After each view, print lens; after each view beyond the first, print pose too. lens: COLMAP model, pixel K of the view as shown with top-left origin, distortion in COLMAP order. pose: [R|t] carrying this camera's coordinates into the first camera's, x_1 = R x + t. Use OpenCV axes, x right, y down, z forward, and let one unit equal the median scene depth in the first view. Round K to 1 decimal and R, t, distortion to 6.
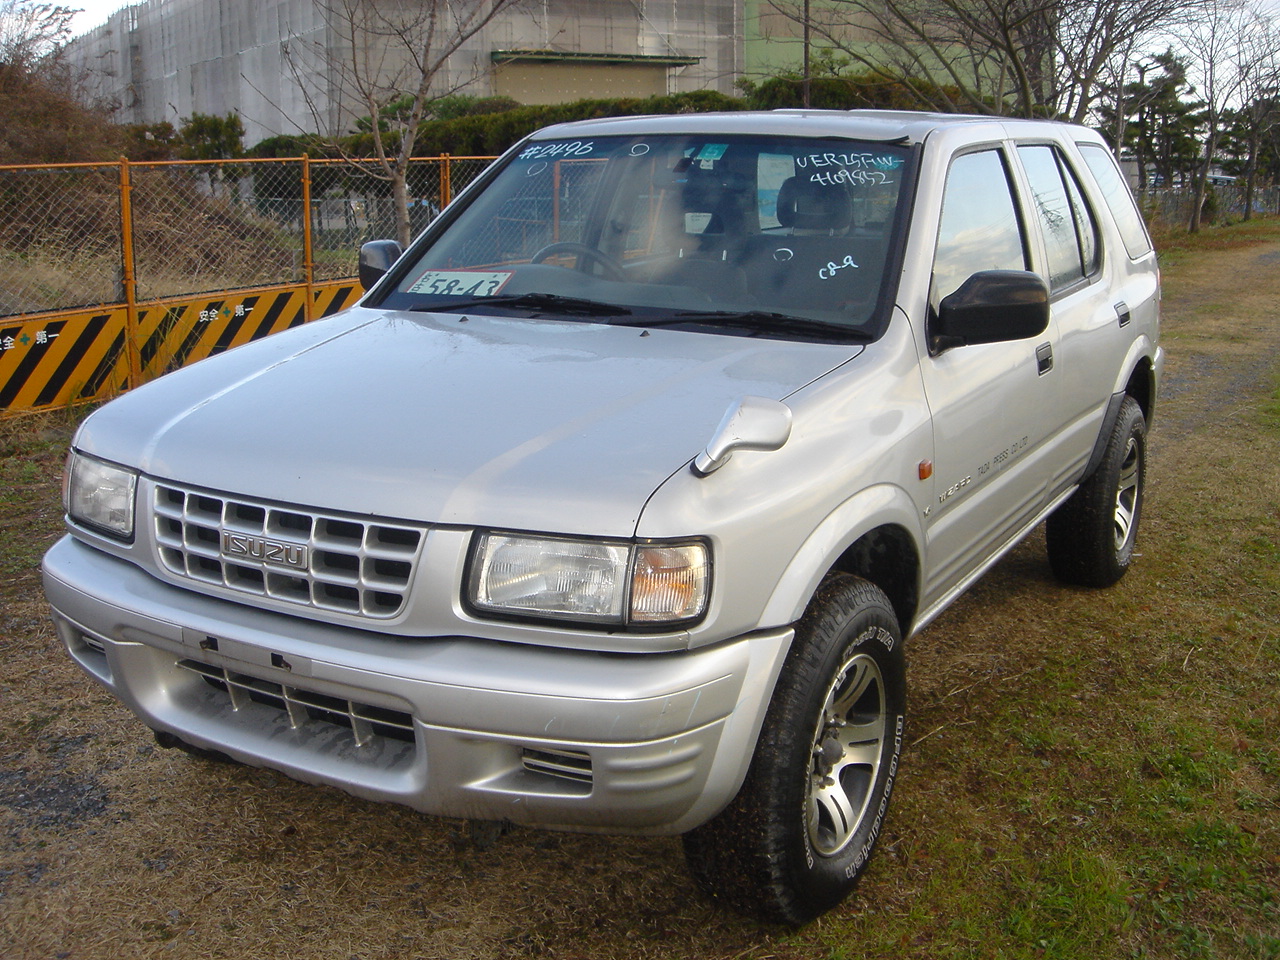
lens RADIAL K [[1440.2, 0, 640.0], [0, 1440.2, 480.0], [0, 0, 1]] dist [-0.170804, 0.142249]
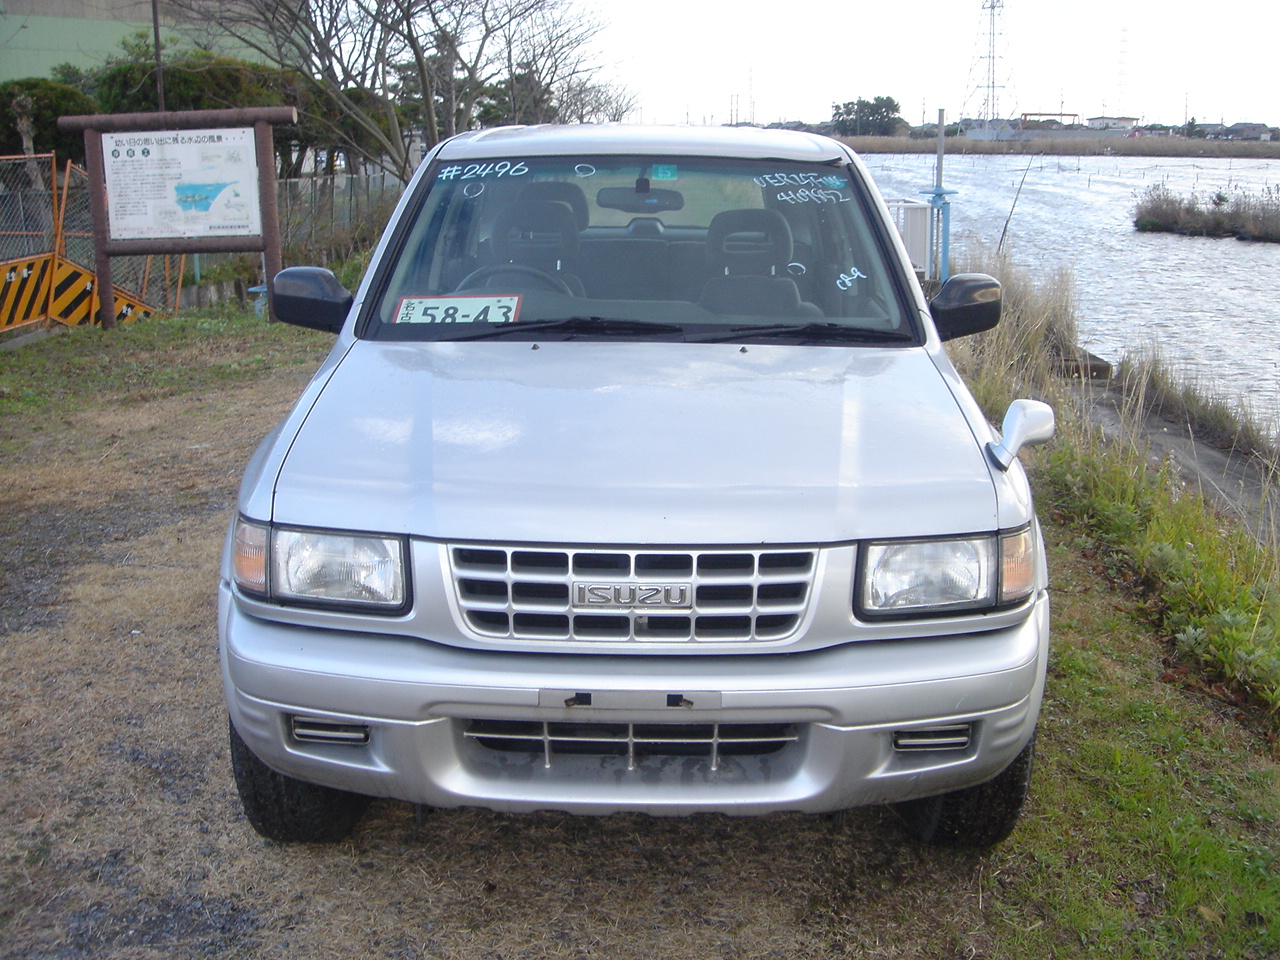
lens RADIAL K [[1440.2, 0, 640.0], [0, 1440.2, 480.0], [0, 0, 1]] dist [-0.170804, 0.142249]
pose [[0.872152, -0.115156, 0.475489, -0.671001], [0.107684, 0.993253, 0.043035, -0.067836], [-0.477237, 0.013670, 0.878668, 0.104105]]
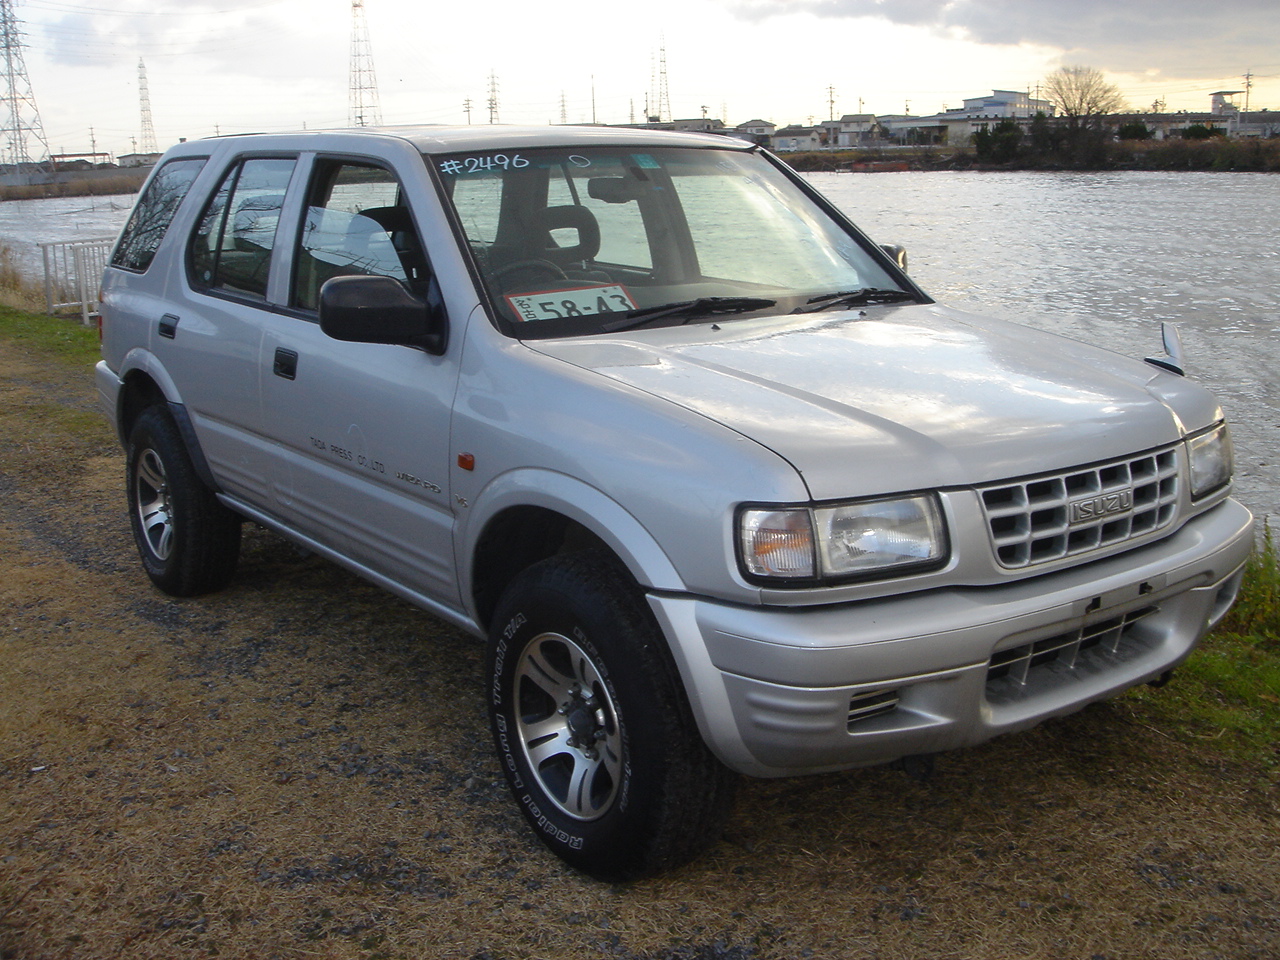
lens RADIAL K [[1440.2, 0, 640.0], [0, 1440.2, 480.0], [0, 0, 1]] dist [-0.170804, 0.142249]
pose [[0.402348, -0.209594, 0.891171, -1.305326], [0.224217, 0.966354, 0.126046, -0.180896], [-0.887605, 0.149101, 0.435805, 0.766363]]
